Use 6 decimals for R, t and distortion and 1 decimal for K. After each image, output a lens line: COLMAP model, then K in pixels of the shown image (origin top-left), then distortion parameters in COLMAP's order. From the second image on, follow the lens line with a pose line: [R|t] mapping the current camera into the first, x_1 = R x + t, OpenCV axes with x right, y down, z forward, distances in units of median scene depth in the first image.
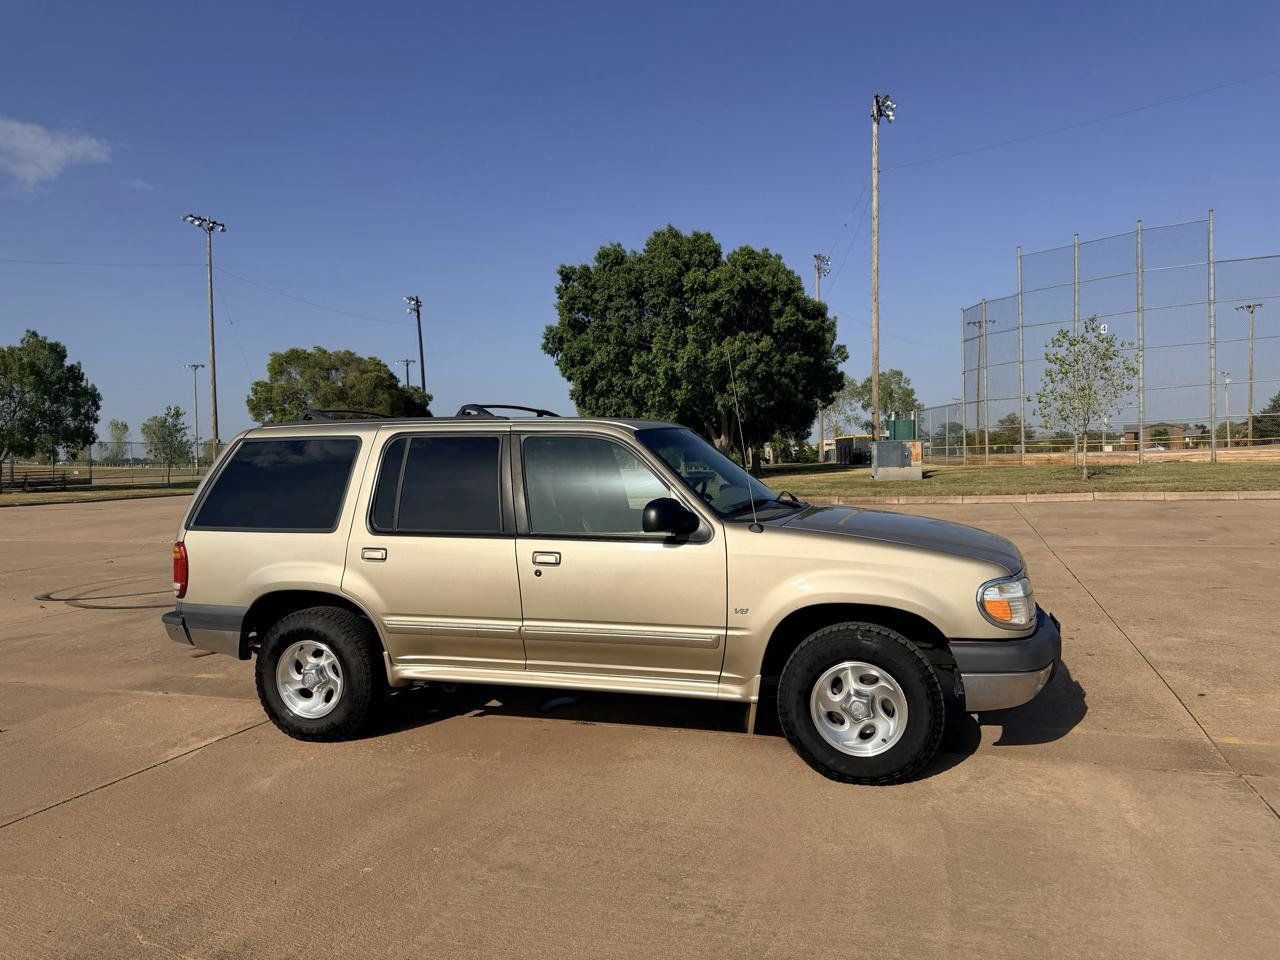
lens RADIAL K [[906.7, 0, 641.4], [0, 906.7, 482.1], [0, 0, 1]] dist [0.085812, -0.144688]
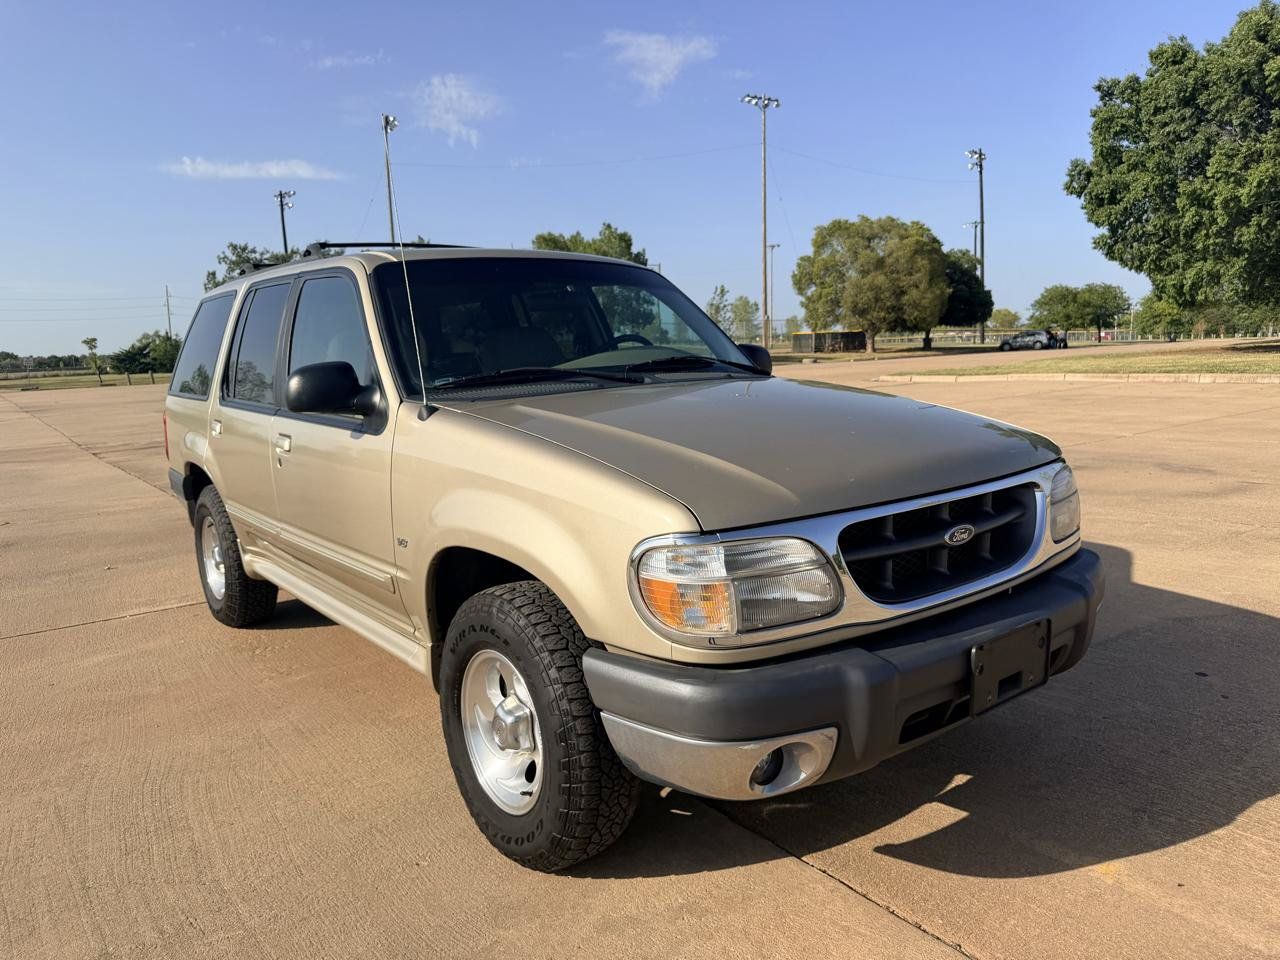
lens RADIAL K [[911.1, 0, 635.3], [0, 911.1, 490.0], [0, 0, 1]] dist [0.041677, -0.058738]
pose [[0.817268, 0.082360, -0.570341, 0.082109], [0.001490, 0.989429, 0.145013, 0.001888], [0.576255, -0.119365, 0.808506, 0.079304]]
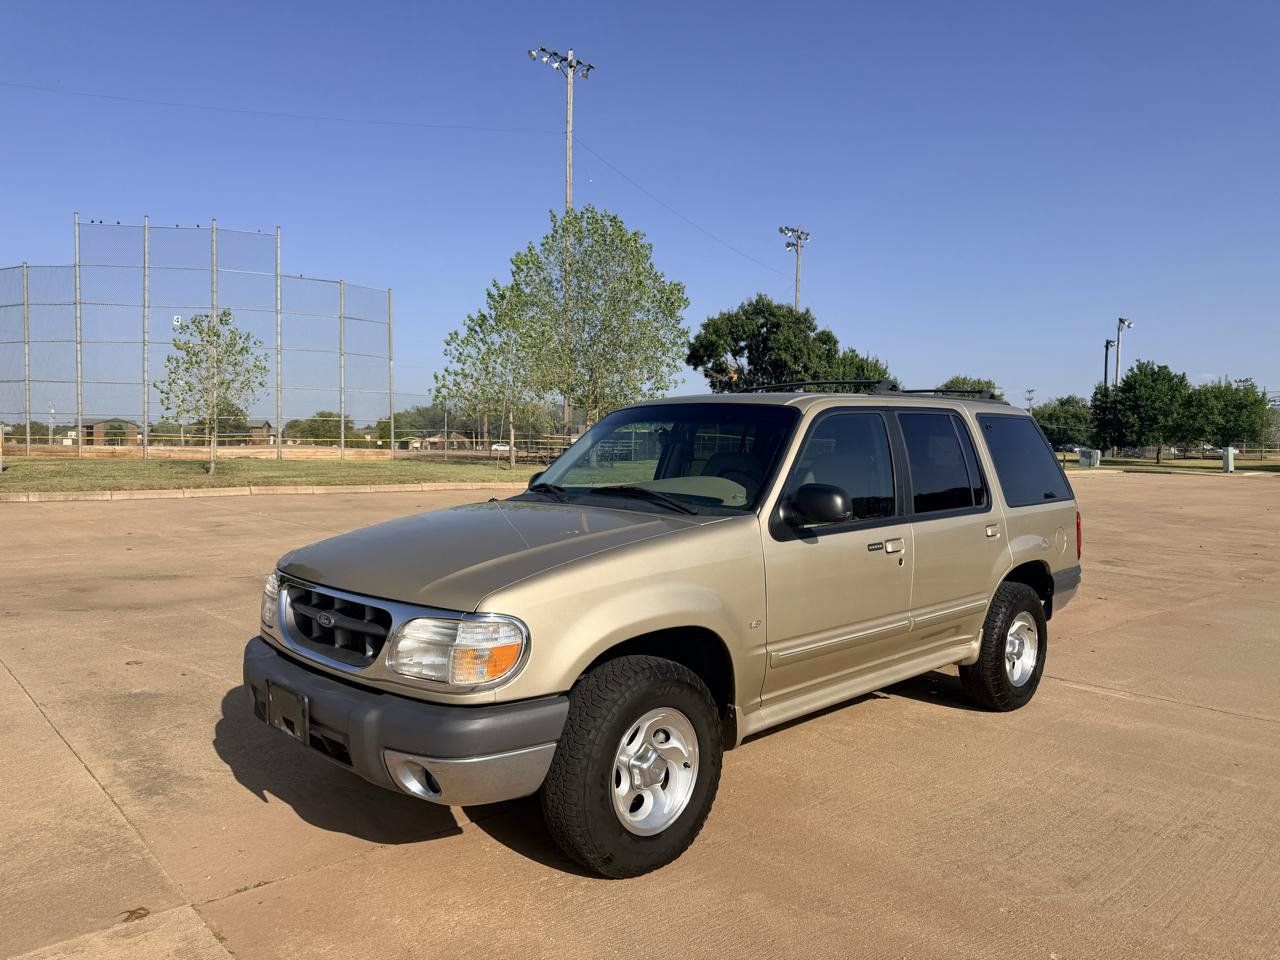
lens RADIAL K [[901.3, 0, 654.4], [0, 901.3, 479.2], [0, 0, 1]] dist [0.090805, -0.131580]
pose [[0.475973, 0.006286, 0.879437, -0.124805], [-0.006964, 0.999970, -0.003378, 0.002537], [-0.879432, -0.004516, 0.476002, 0.101889]]
